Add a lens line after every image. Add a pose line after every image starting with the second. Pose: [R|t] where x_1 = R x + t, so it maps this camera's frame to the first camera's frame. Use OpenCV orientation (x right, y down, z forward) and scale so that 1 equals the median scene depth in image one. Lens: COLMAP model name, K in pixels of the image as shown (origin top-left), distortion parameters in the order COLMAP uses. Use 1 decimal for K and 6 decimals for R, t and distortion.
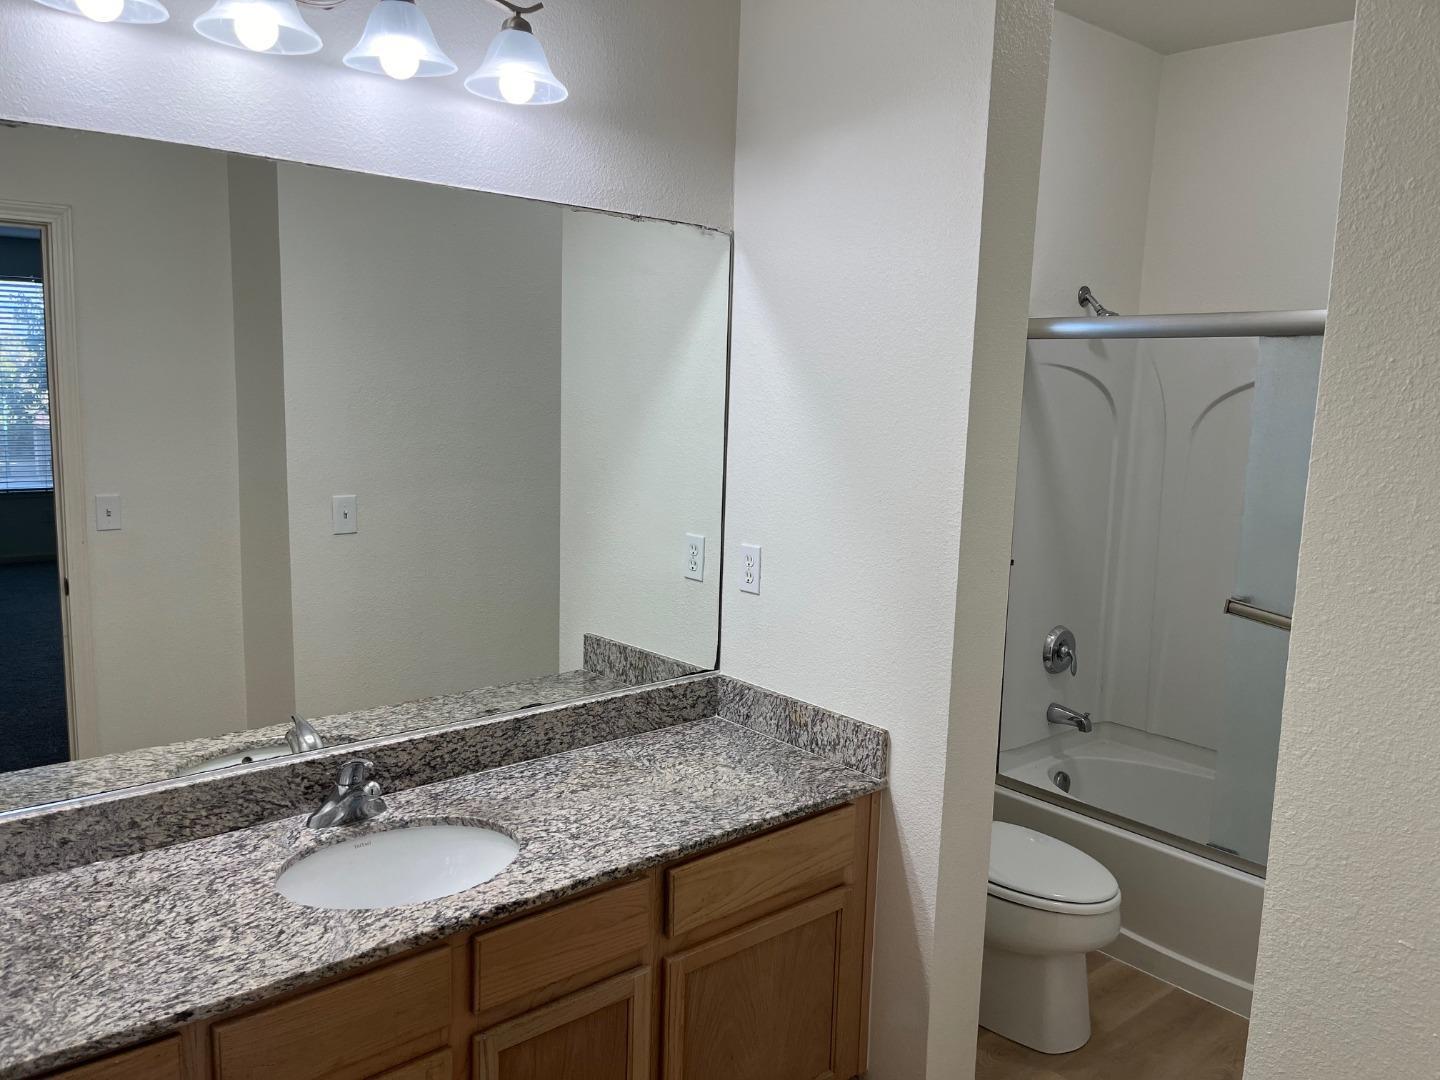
lens RADIAL K [[1095.3, 0, 723.1], [0, 1095.3, 539.3], [0, 0, 1]] dist [0.051747, -0.054103]
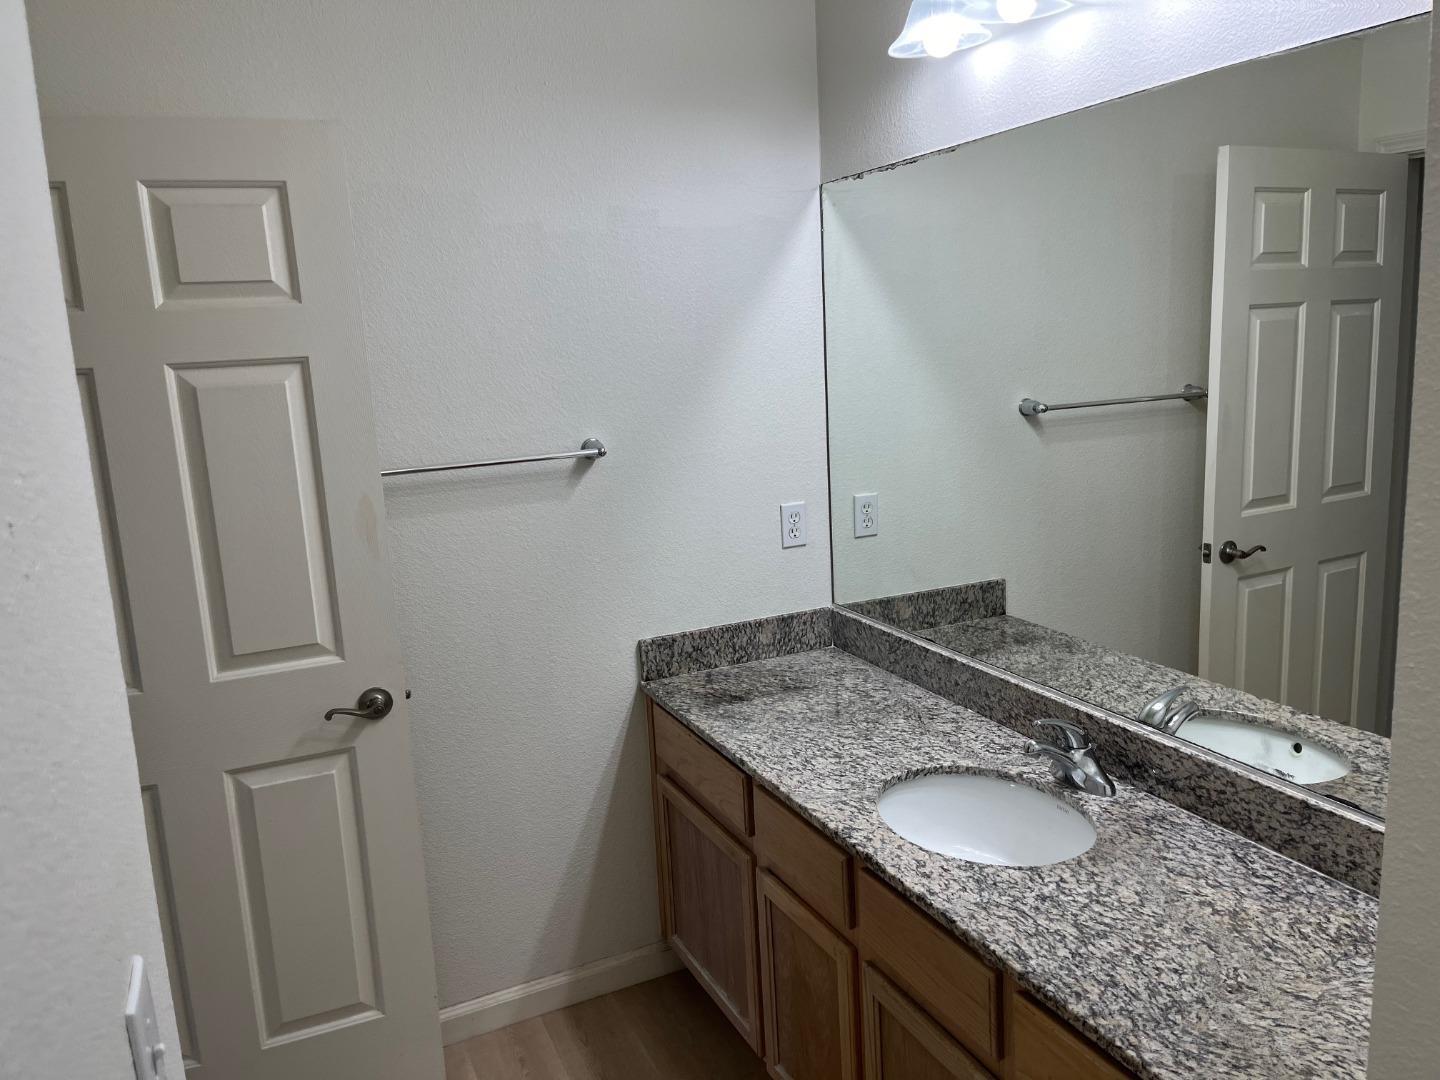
lens RADIAL K [[1095.3, 0, 721.1], [0, 1095.3, 534.5], [0, 0, 1]] dist [0.051747, -0.054103]
pose [[-0.286680, 0.161006, -0.944400, 0.528616], [-0.090163, 0.976867, 0.193911, -0.100516], [0.953774, 0.140740, -0.265531, 0.772219]]
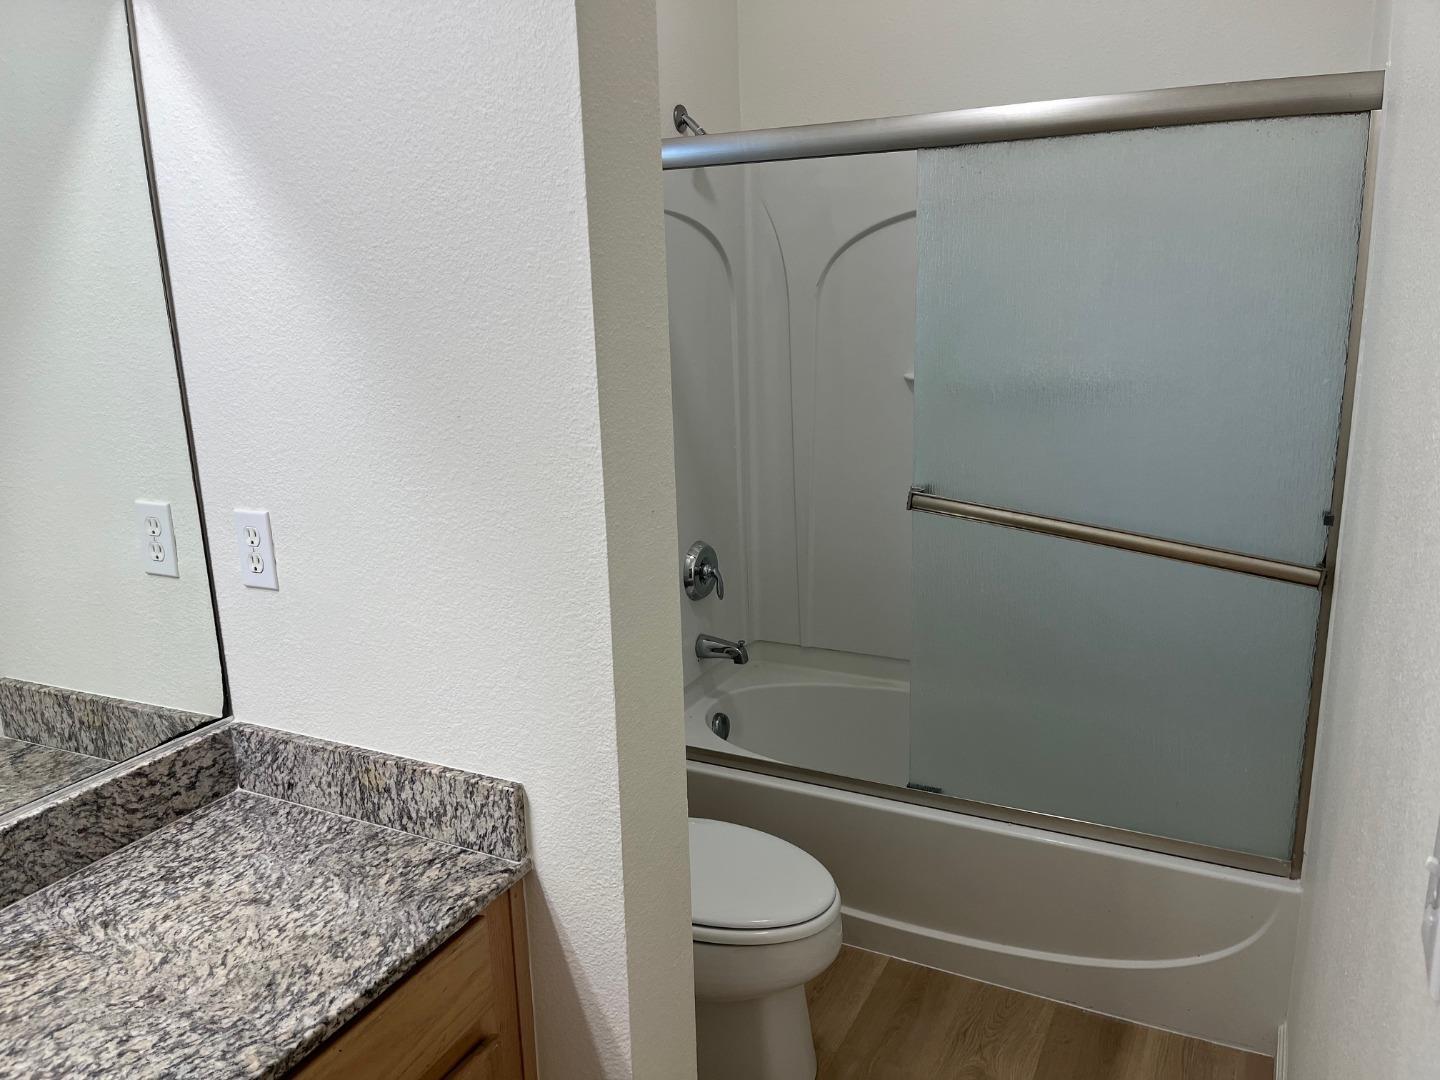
lens RADIAL K [[1095.3, 0, 710.3], [0, 1095.3, 565.0], [0, 0, 1]] dist [0.051747, -0.054103]
pose [[0.927399, -0.151083, 0.342205, 0.051799], [0.110221, 0.984562, 0.135975, -0.021305], [-0.357466, -0.088385, 0.929734, 0.372876]]
